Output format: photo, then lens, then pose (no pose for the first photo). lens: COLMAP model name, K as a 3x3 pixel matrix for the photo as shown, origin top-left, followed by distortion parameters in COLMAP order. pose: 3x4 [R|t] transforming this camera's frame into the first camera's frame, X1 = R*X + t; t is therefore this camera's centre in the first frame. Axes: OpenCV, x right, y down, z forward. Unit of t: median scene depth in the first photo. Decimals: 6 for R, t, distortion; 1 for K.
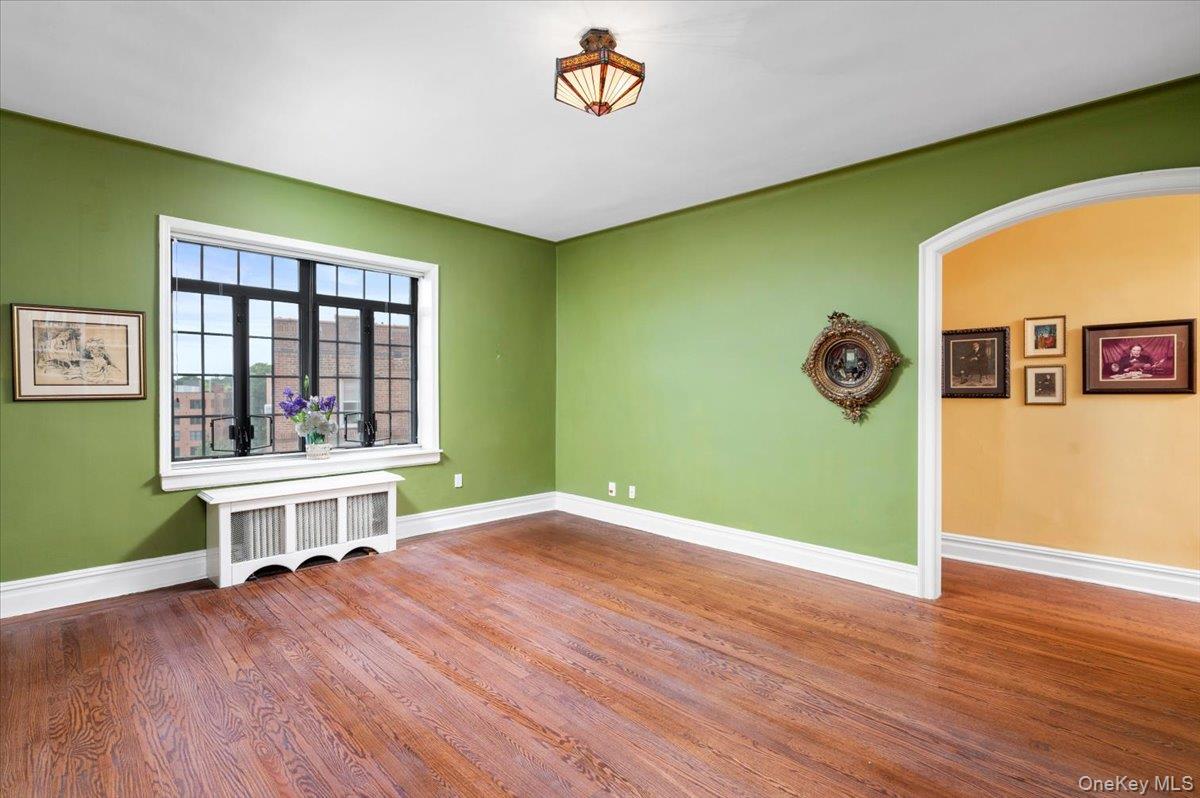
lens RADIAL K [[578.8, 0, 598.4], [0, 578.8, 397.3], [0, 0, 1]] dist [-0.000338, -0.000161]
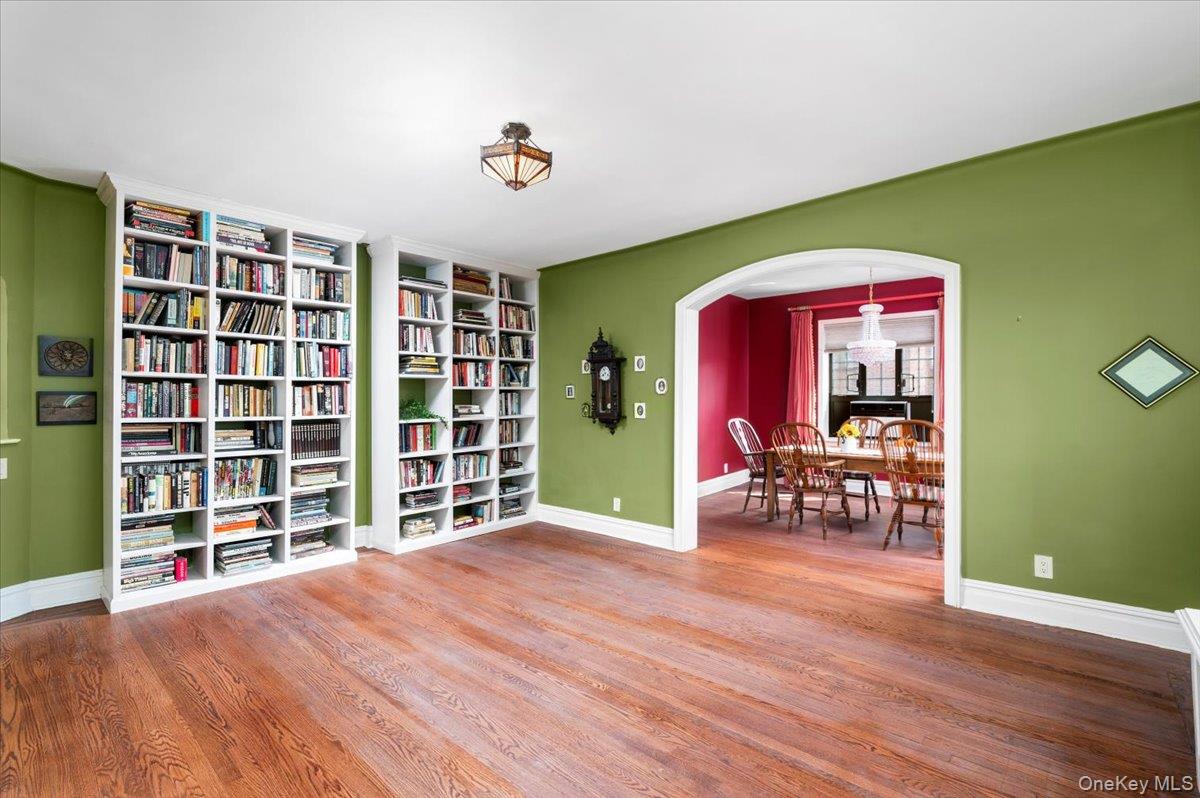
lens RADIAL K [[555.7, 0, 605.0], [0, 555.7, 397.6], [0, 0, 1]] dist [-0.001318, -0.000005]
pose [[-0.997929, 0.001525, -0.064312, -0.085637], [0.000789, 0.999934, 0.011469, -0.037700], [0.064325, 0.011394, -0.997864, 1.665751]]
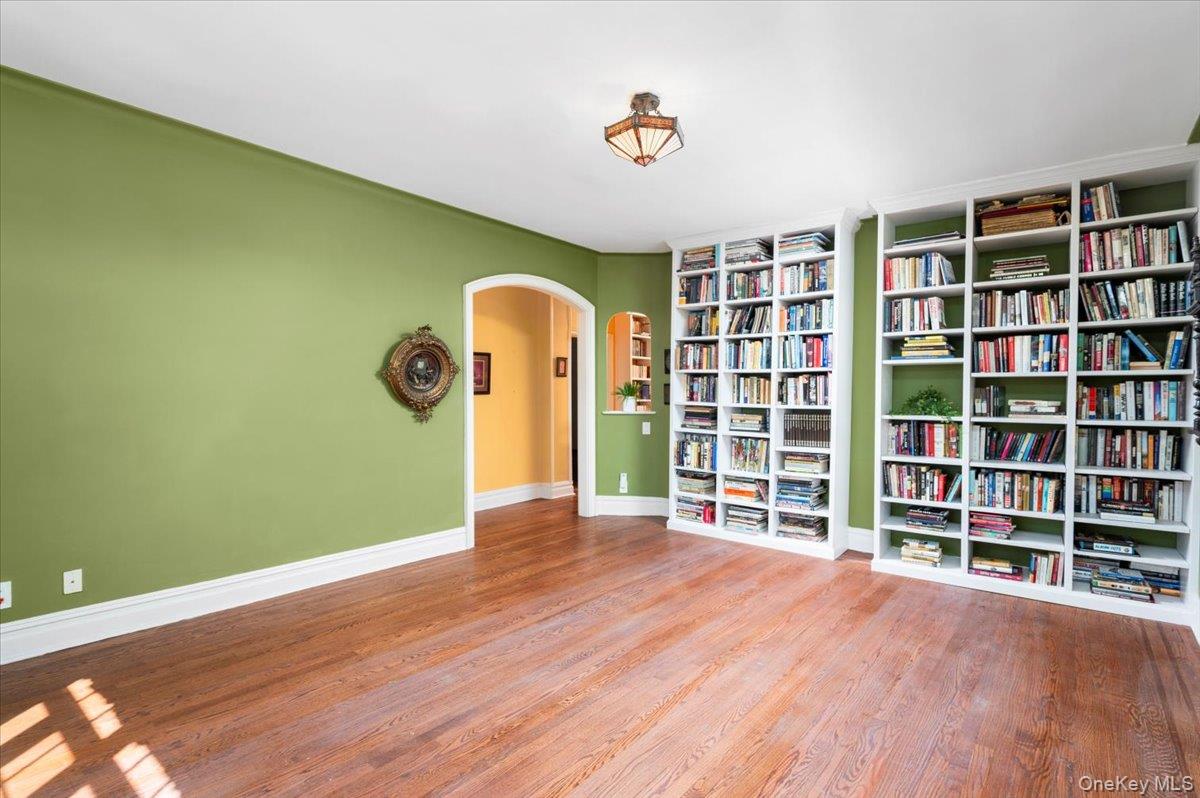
lens RADIAL K [[578.8, 0, 598.4], [0, 578.8, 397.3], [0, 0, 1]] dist [-0.000338, -0.000161]
pose [[-0.102077, -0.016383, 0.994642, -0.879308], [0.007688, 0.999822, 0.017257, -0.028218], [-0.994747, 0.009408, -0.101932, 0.913983]]
